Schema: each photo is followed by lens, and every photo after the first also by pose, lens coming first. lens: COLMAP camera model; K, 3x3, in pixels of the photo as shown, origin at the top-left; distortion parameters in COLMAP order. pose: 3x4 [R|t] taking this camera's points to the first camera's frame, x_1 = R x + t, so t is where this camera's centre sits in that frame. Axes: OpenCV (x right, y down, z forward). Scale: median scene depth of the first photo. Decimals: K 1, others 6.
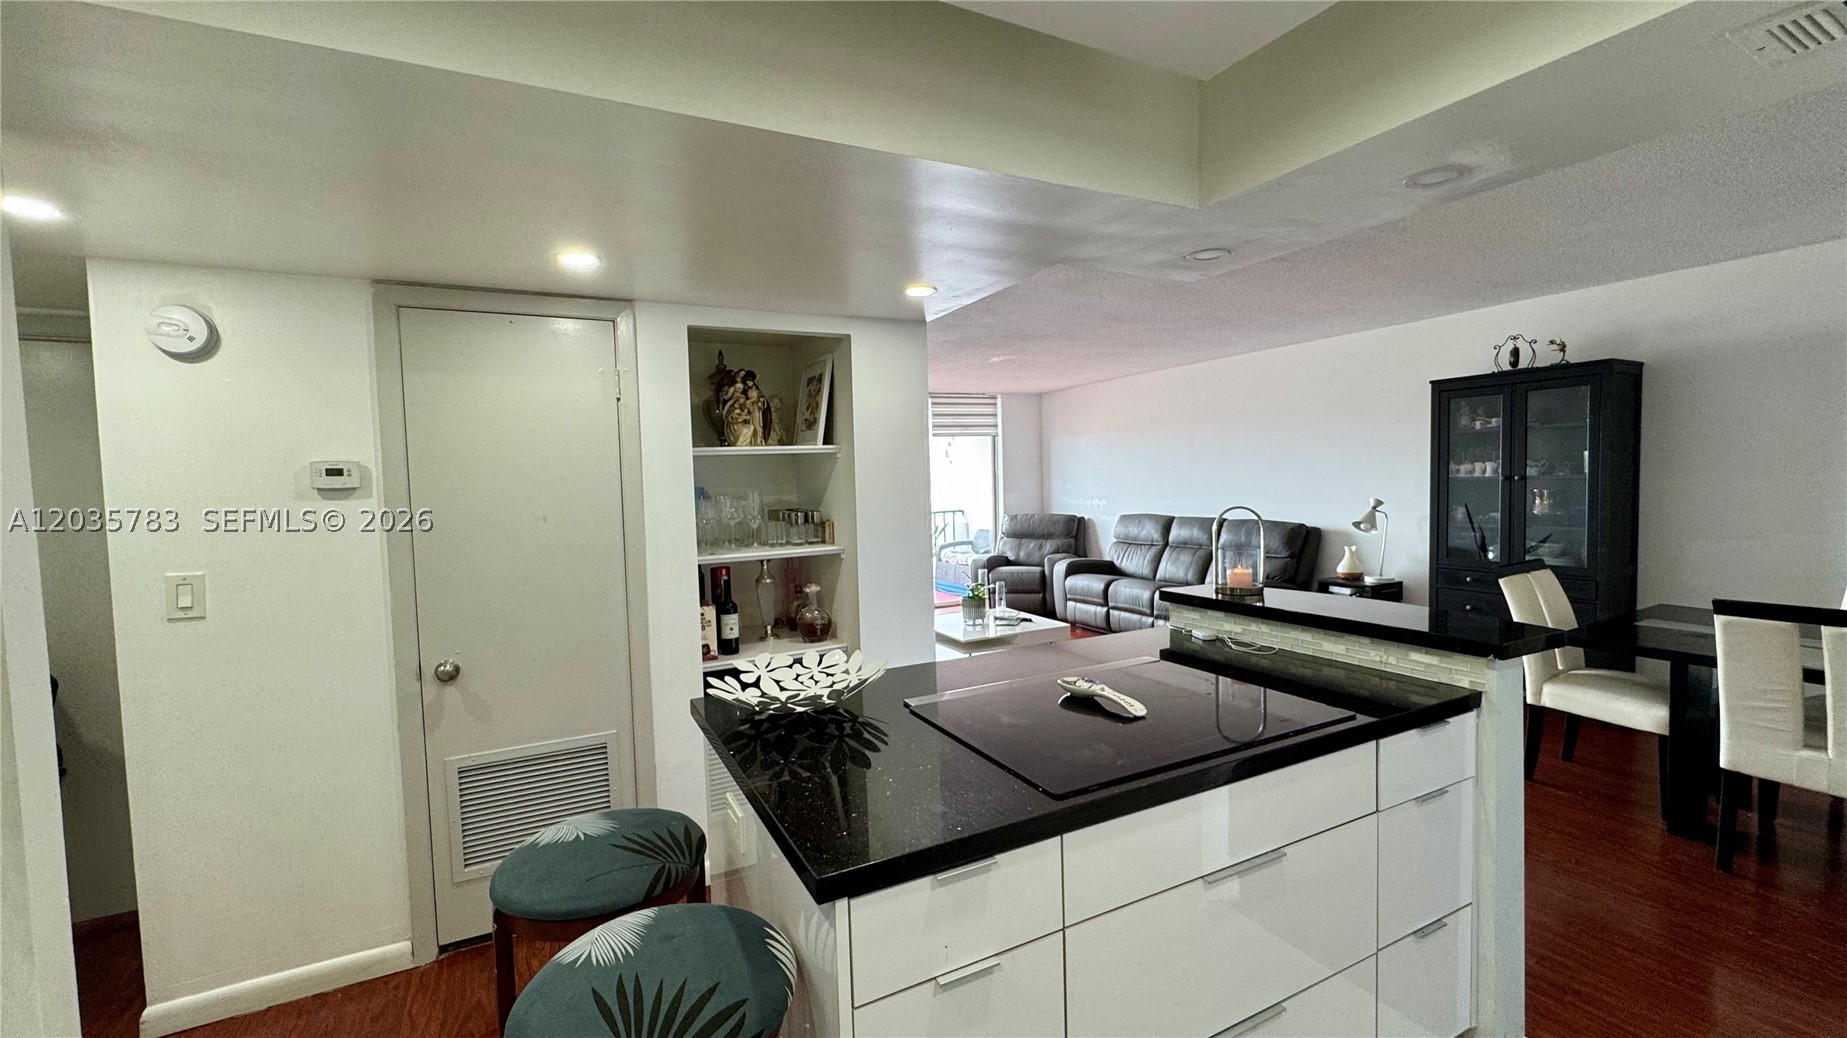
lens RADIAL K [[743.5, 0, 923.5], [0, 743.5, 519.0], [0, 0, 1]] dist [-0.000904, -0.000019]
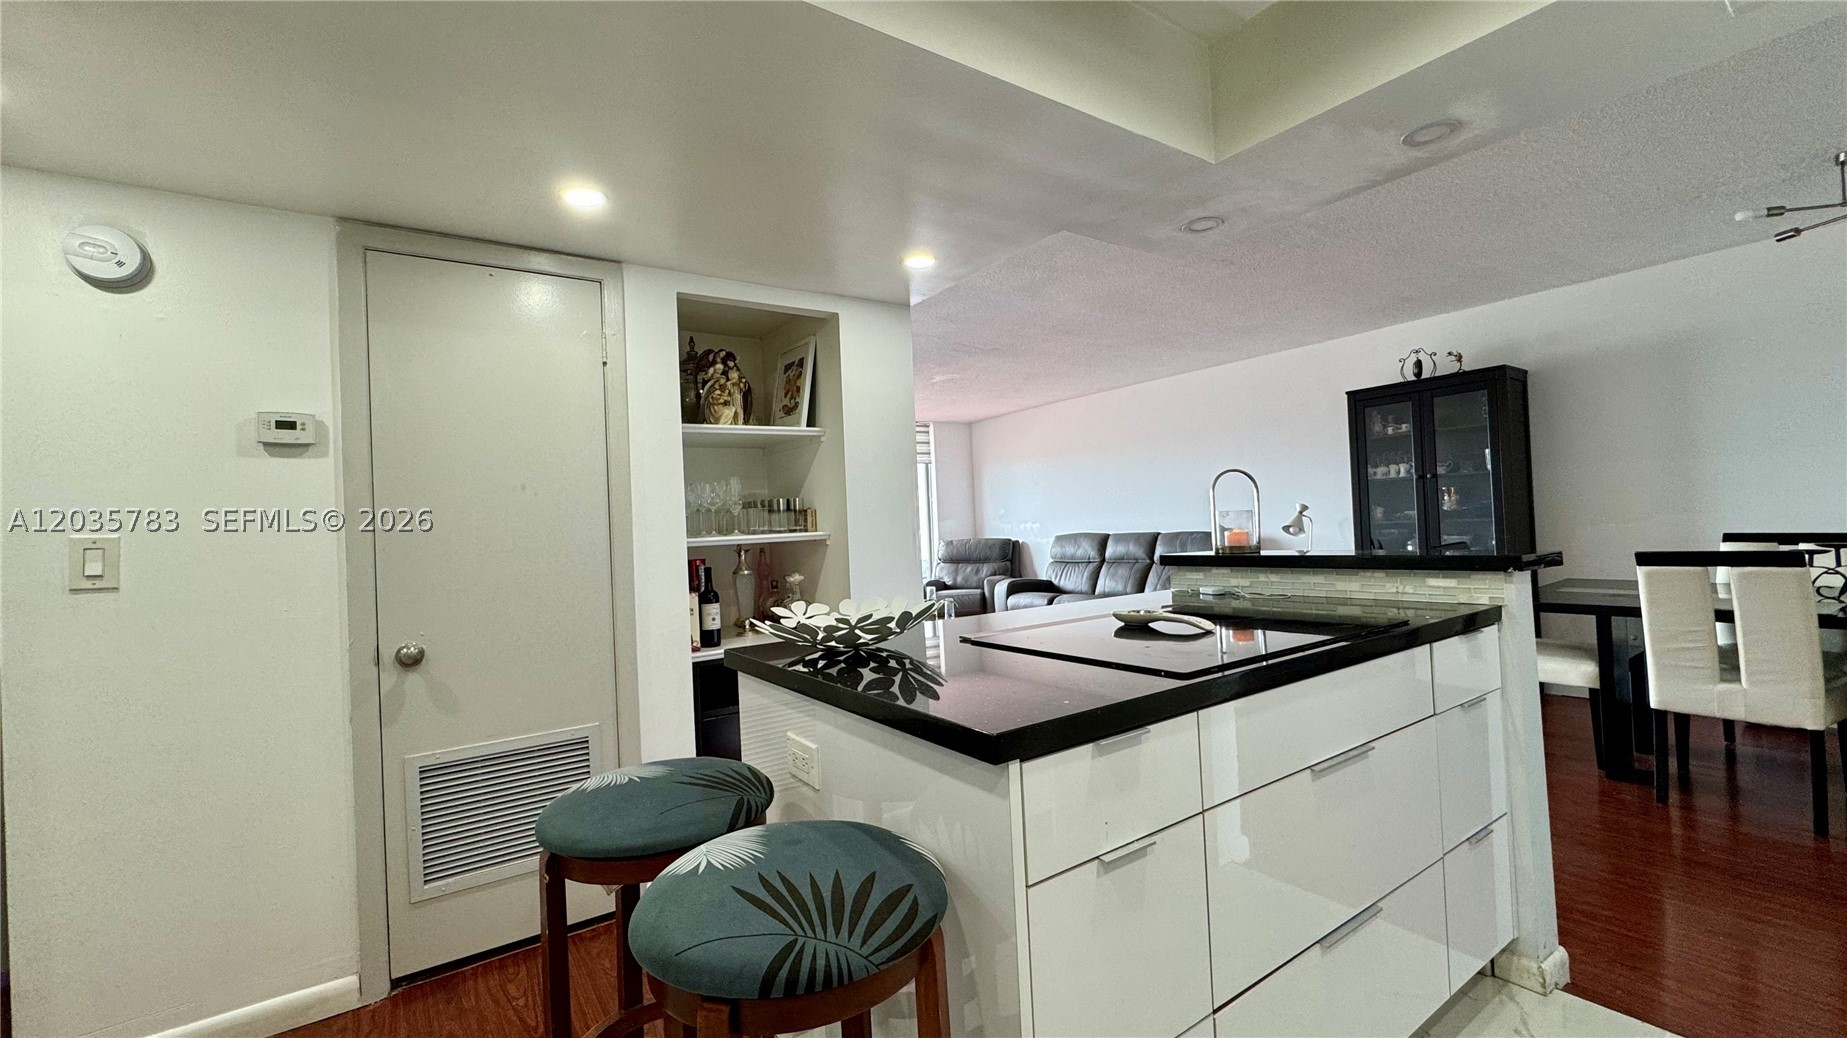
lens RADIAL K [[740.9, 0, 923.5], [0, 740.9, 519.0], [0, 0, 1]] dist [-0.000583, -0.000268]
pose [[0.991687, -0.015392, 0.127748, -0.111380], [0.024342, 0.997333, -0.068800, 0.091321], [-0.126348, 0.071337, 0.989418, 0.029778]]
